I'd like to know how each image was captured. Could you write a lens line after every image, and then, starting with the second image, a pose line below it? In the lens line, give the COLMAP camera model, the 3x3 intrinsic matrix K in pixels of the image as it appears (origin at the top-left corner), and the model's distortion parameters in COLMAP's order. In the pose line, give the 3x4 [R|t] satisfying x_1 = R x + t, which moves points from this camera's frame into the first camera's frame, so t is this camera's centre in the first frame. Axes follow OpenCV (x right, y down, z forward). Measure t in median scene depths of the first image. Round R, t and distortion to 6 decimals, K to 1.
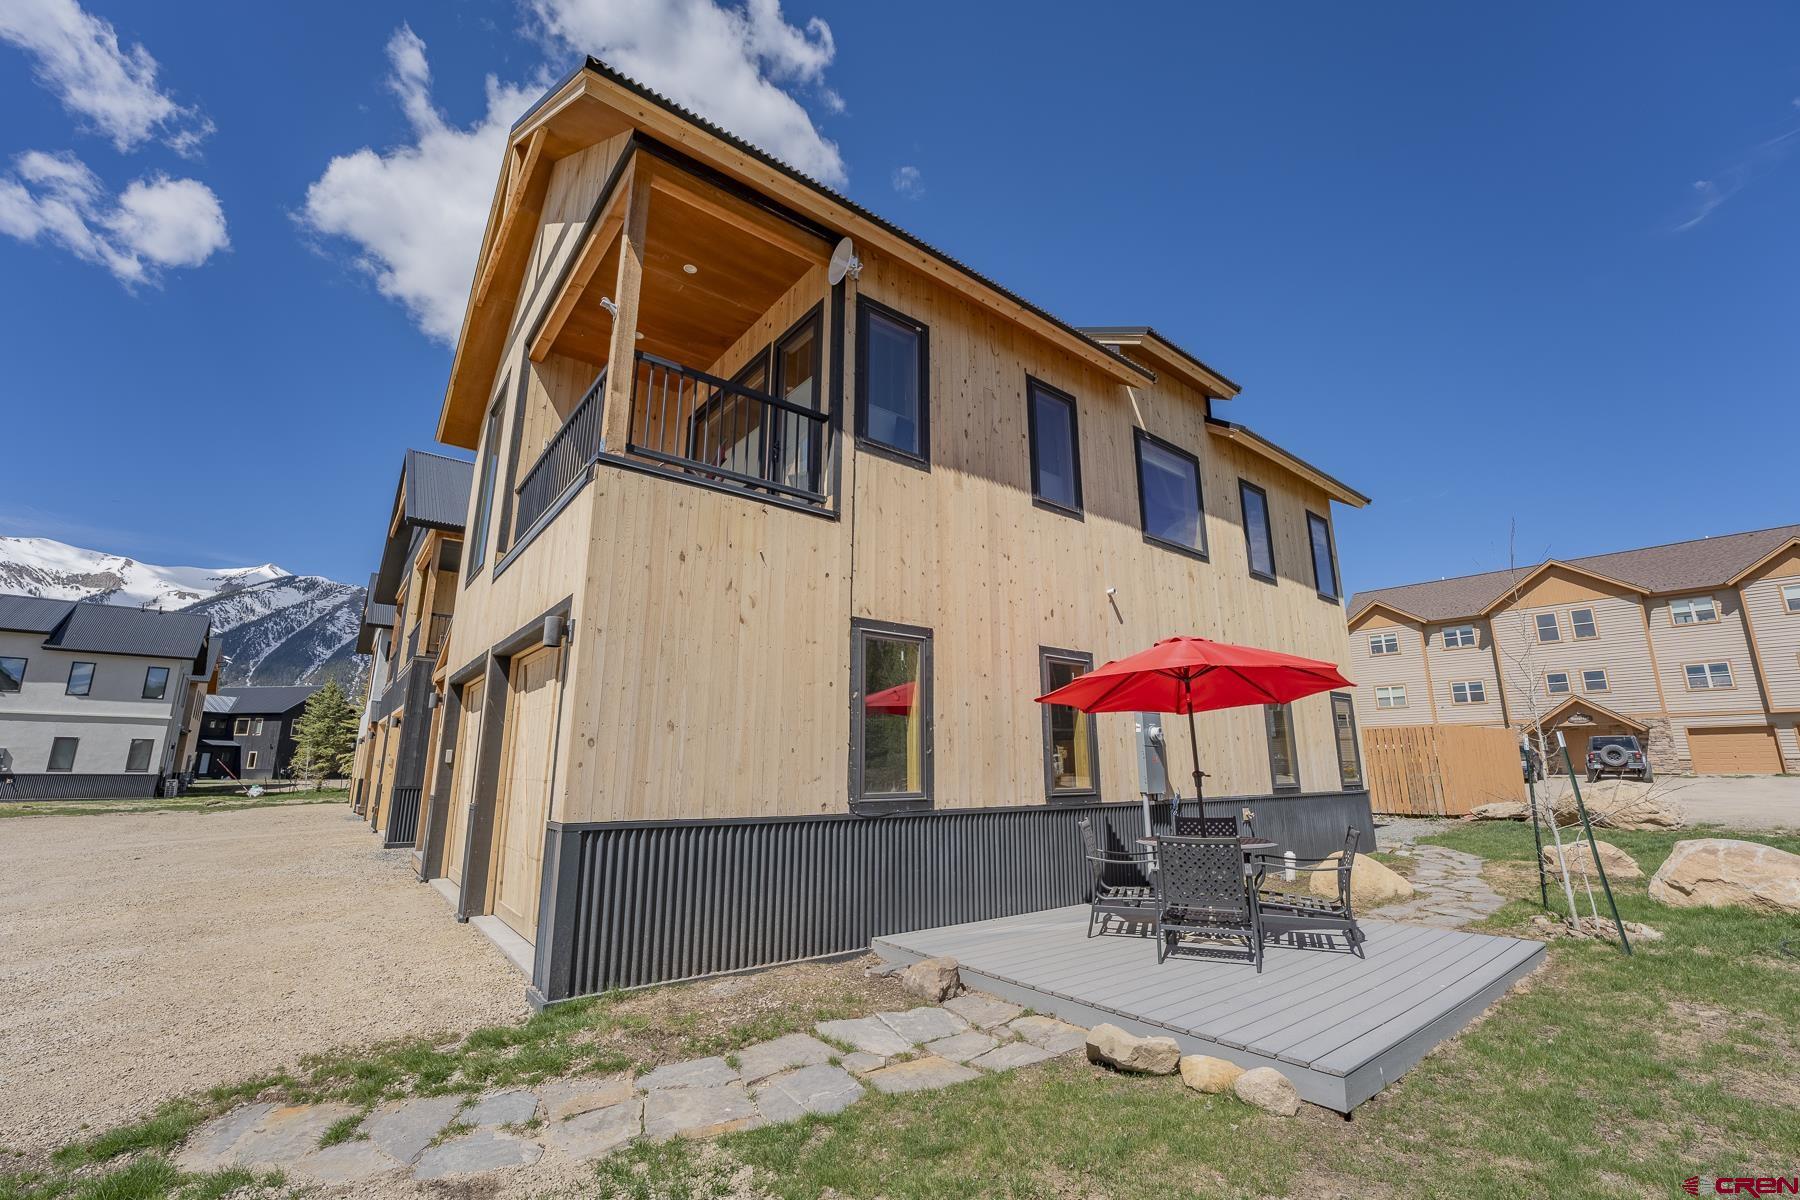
lens RADIAL K [[735.4, 0, 896.0], [0, 735.4, 602.4], [0, 0, 1]] dist [-0.033183, 0.005768]
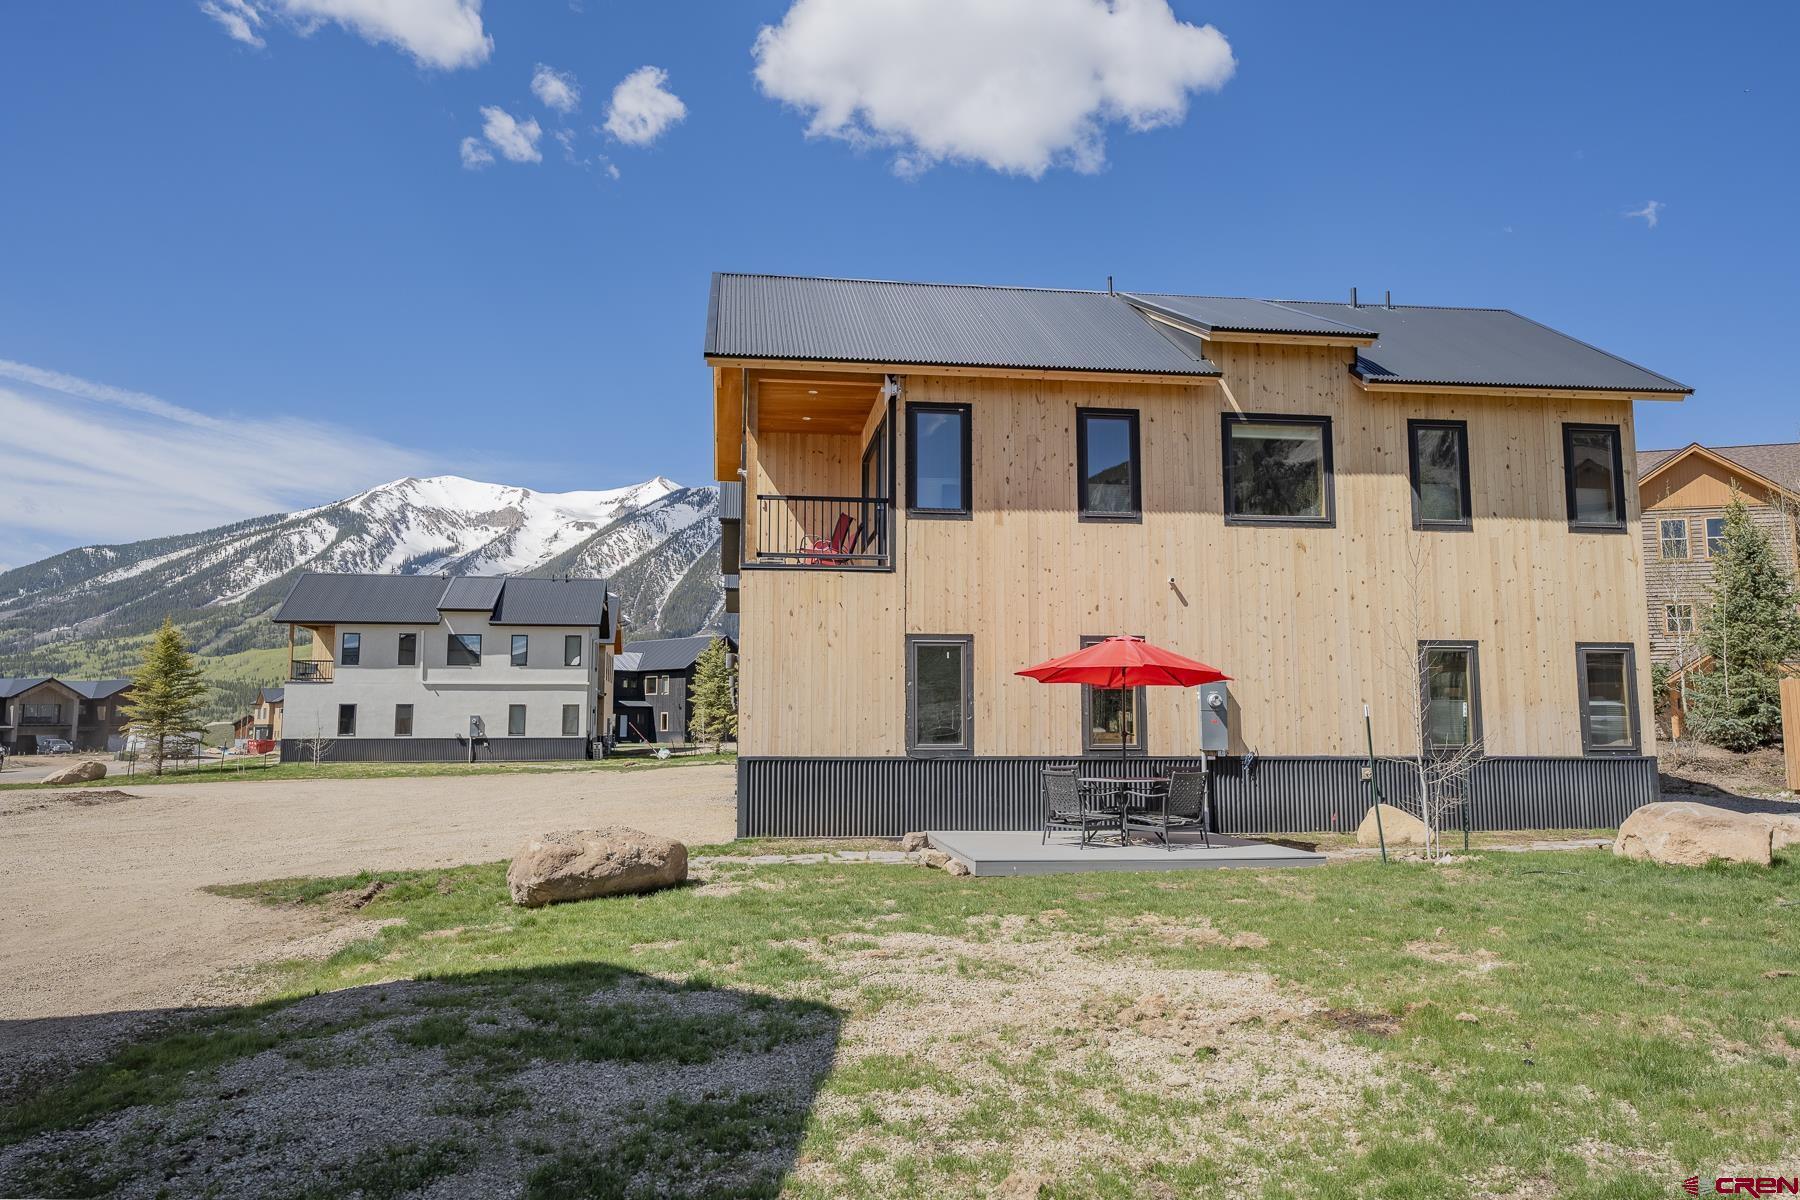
lens RADIAL K [[1177.7, 0, 898.2], [0, 1177.7, 600.9], [0, 0, 1]] dist [0.027673, -0.003929]
pose [[0.861815, -0.055810, -0.504143, 0.777901], [0.114711, 0.989622, 0.086541, -0.174988], [0.494081, -0.132413, 0.859273, -0.750097]]
